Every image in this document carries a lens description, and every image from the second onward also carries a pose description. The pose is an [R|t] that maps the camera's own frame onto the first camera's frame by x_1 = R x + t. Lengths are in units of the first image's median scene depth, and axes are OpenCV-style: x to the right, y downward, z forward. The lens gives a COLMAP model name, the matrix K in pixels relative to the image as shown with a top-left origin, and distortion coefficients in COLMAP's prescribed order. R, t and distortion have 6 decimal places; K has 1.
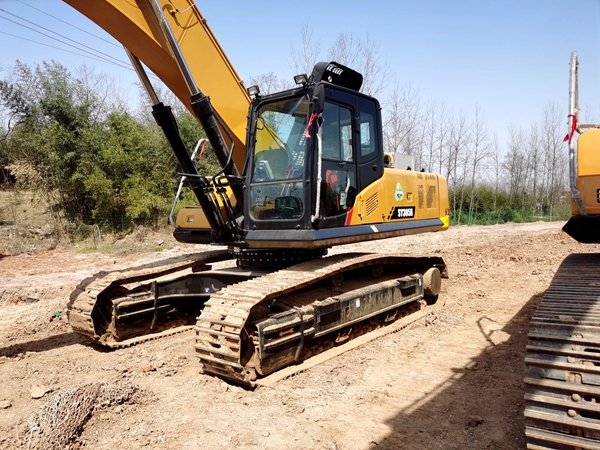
lens RADIAL K [[465.5, 0, 301.8], [0, 465.5, 226.5], [0, 0, 1]] dist [0.027668, -0.007983]
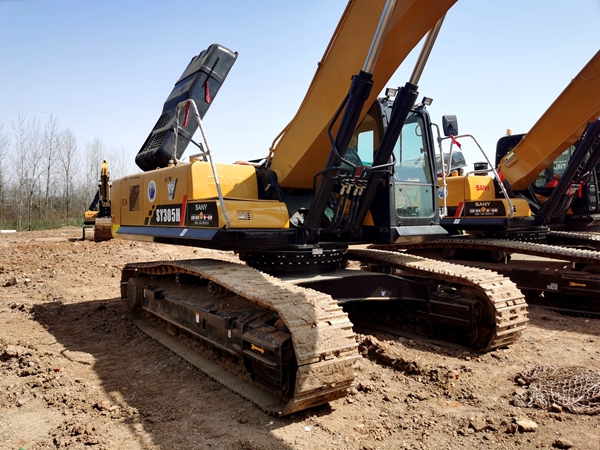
lens RADIAL K [[465.5, 0, 301.8], [0, 465.5, 226.5], [0, 0, 1]] dist [0.027668, -0.007983]
pose [[0.259931, 0.007299, 0.965600, -0.982314], [0.022299, 0.999659, -0.013559, 0.014075], [-0.965370, 0.025056, 0.259680, 0.790968]]
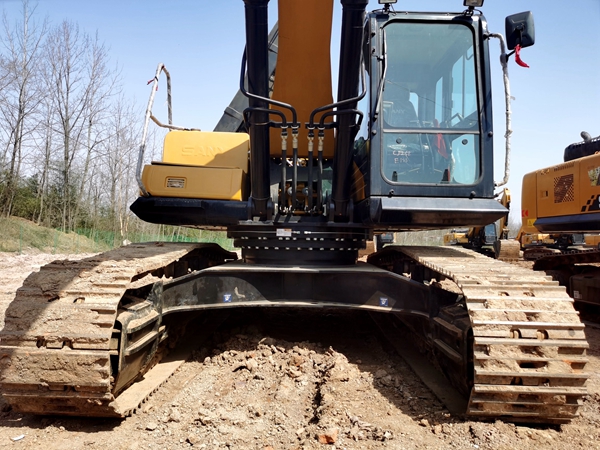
lens RADIAL K [[465.5, 0, 301.8], [0, 465.5, 226.5], [0, 0, 1]] dist [0.027668, -0.007983]
pose [[0.787781, 0.067148, 0.612284, -0.516270], [-0.028822, 0.996970, -0.072252, 0.086854], [-0.615281, 0.039272, 0.787329, 0.462693]]
